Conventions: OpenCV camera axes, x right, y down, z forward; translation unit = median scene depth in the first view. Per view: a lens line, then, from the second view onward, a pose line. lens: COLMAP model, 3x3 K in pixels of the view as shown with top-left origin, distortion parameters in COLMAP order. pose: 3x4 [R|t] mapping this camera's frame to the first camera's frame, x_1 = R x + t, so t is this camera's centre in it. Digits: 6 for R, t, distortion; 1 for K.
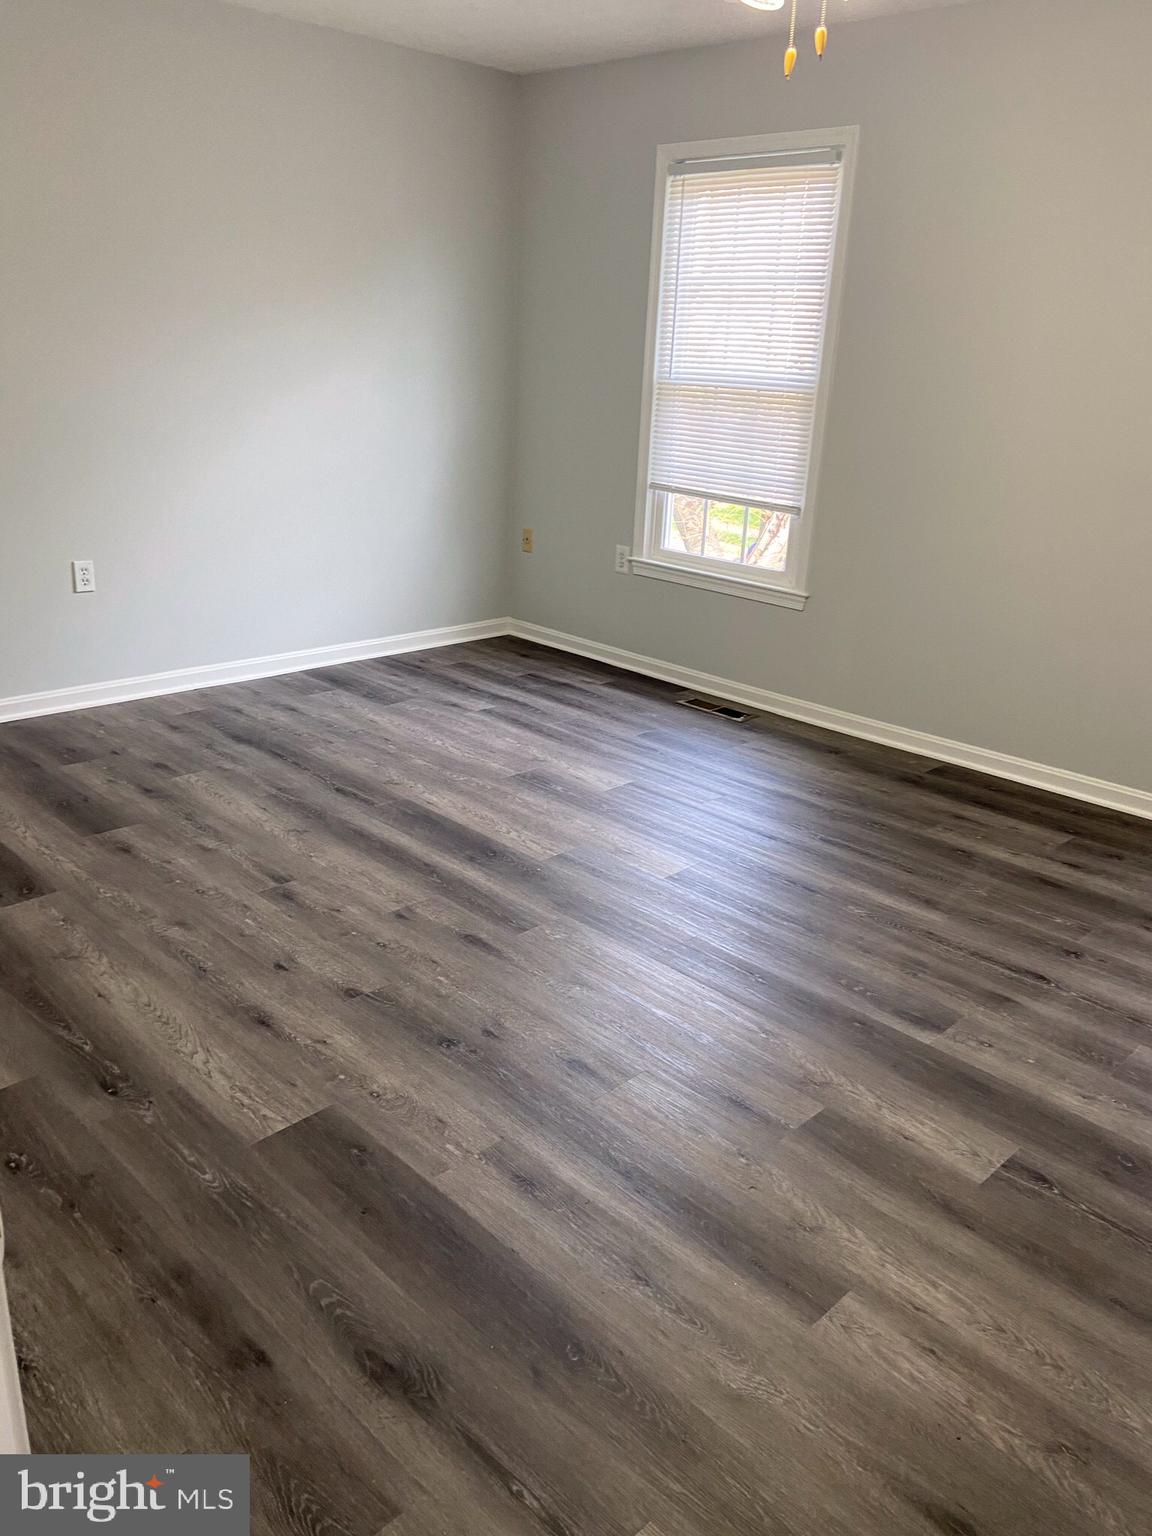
lens RADIAL K [[1134.7, 0, 576.9], [0, 1134.7, 765.1], [0, 0, 1]] dist [0.119861, -0.150565]
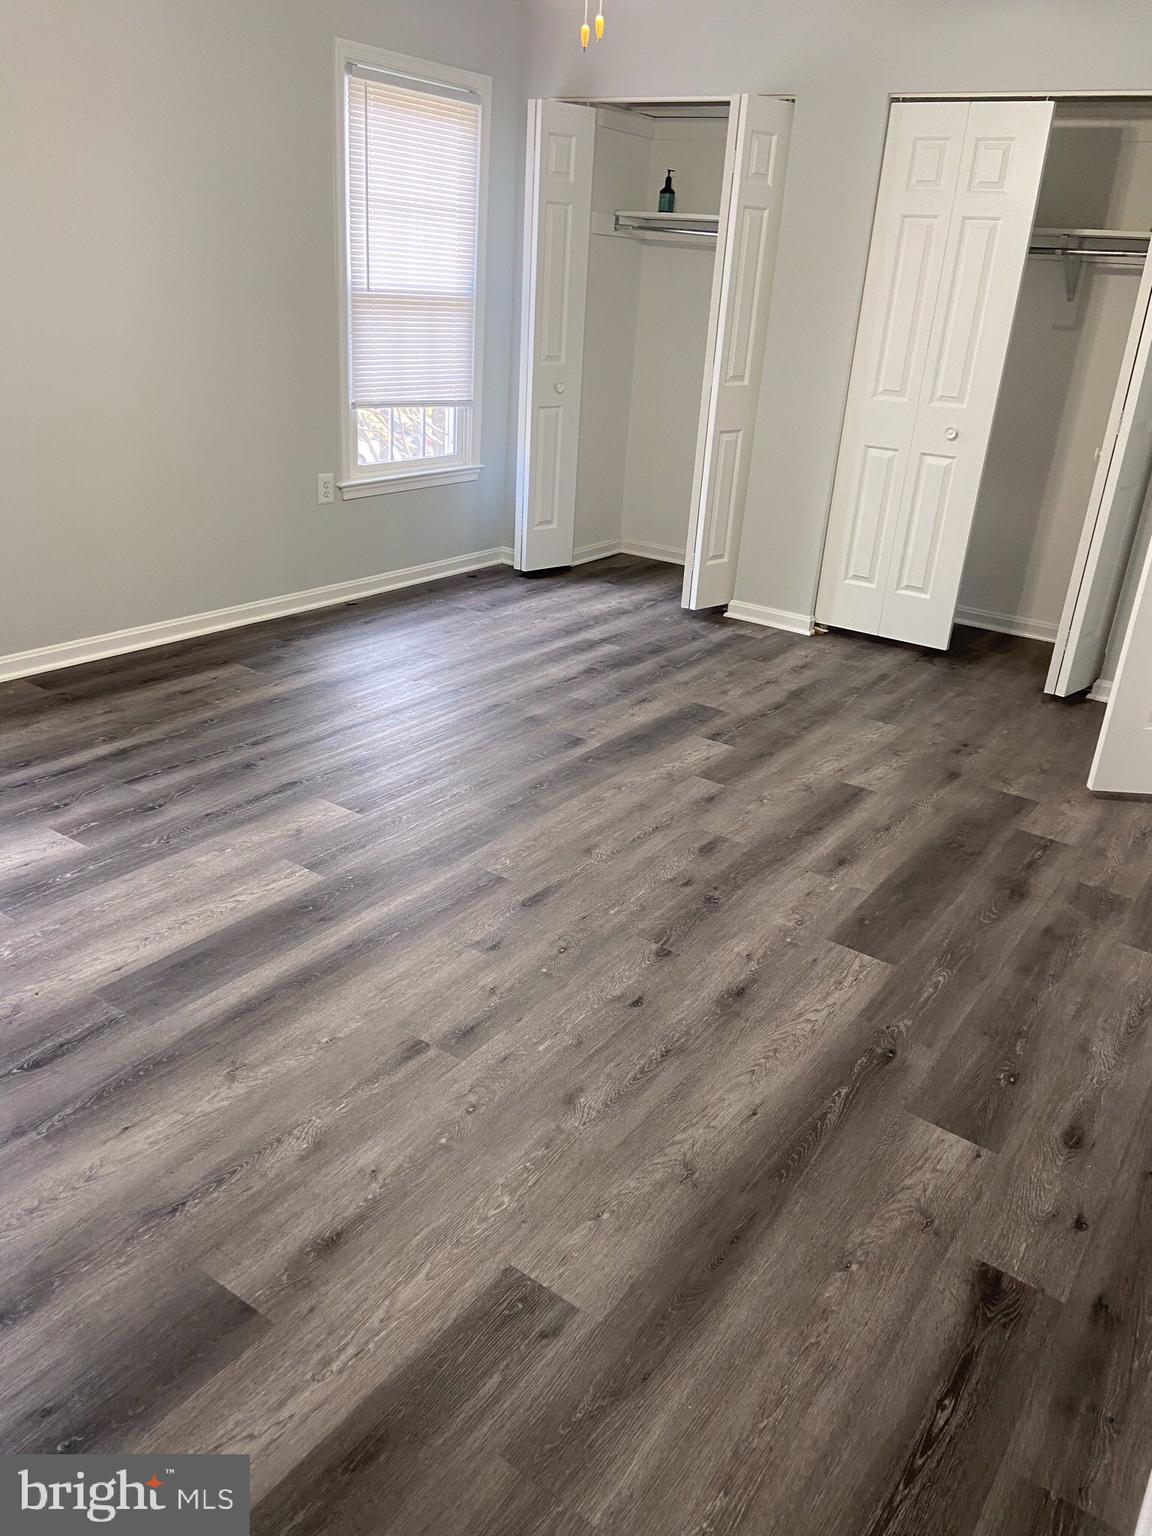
lens RADIAL K [[1171.7, 0, 588.4], [0, 1171.7, 762.4], [0, 0, 1]] dist [0.115789, -0.135706]
pose [[-0.180895, -0.422739, 0.888014, -1.011883], [0.264750, 0.848650, 0.457931, -0.421547], [-0.947198, 0.317939, -0.041596, 1.043411]]
